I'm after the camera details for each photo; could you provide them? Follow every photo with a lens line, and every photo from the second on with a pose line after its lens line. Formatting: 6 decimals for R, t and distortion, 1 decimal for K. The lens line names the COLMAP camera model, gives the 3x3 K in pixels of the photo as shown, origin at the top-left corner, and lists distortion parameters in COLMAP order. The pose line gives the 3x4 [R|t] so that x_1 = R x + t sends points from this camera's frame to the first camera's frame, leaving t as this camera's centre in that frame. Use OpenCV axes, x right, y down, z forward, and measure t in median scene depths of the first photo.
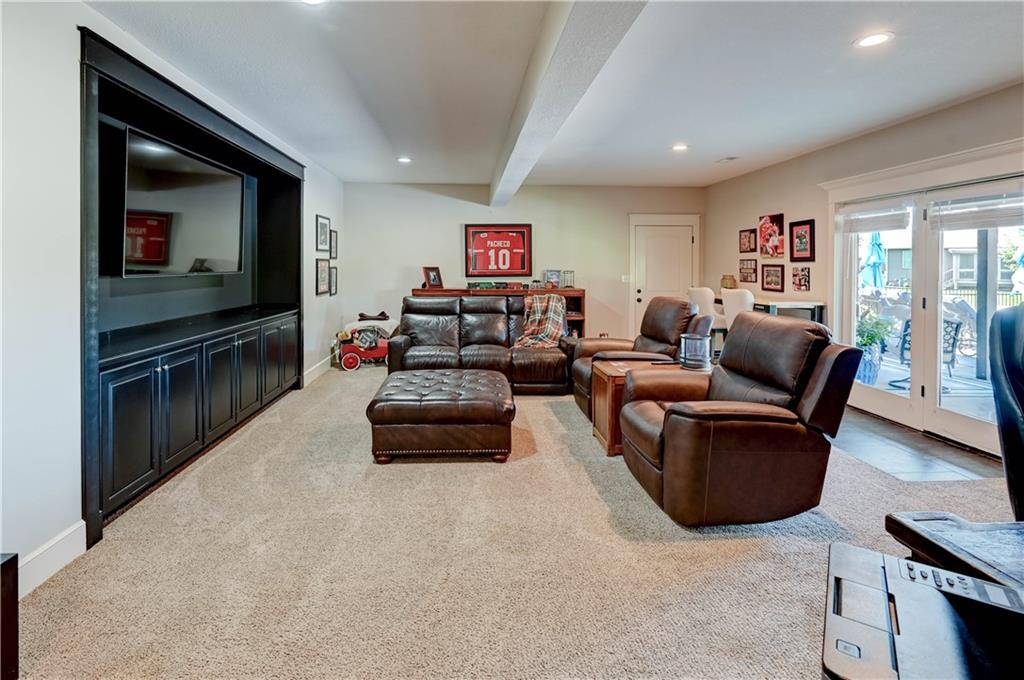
lens RADIAL K [[518.3, 0, 507.2], [0, 518.3, 306.9], [0, 0, 1]] dist [0.007114, -0.000153]
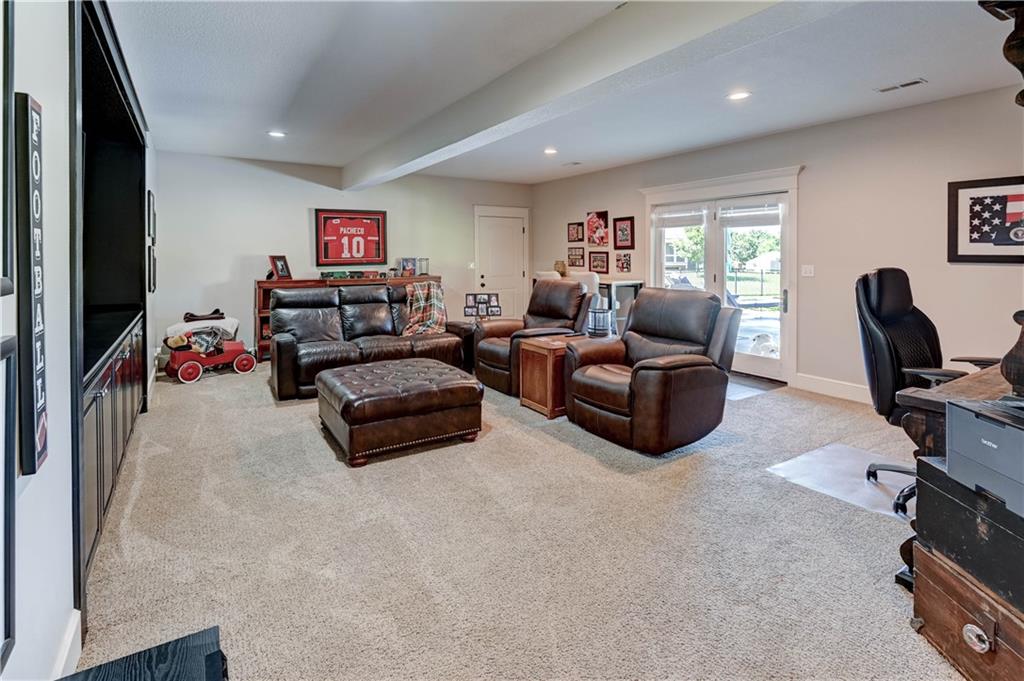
lens RADIAL K [[518.3, 0, 507.2], [0, 518.3, 307.4], [0, 0, 1]] dist [0.007114, -0.000153]
pose [[0.862952, -0.057230, 0.502035, -0.306529], [0.045176, 0.998325, 0.036153, -0.003489], [-0.503263, -0.008518, 0.864091, 0.039379]]
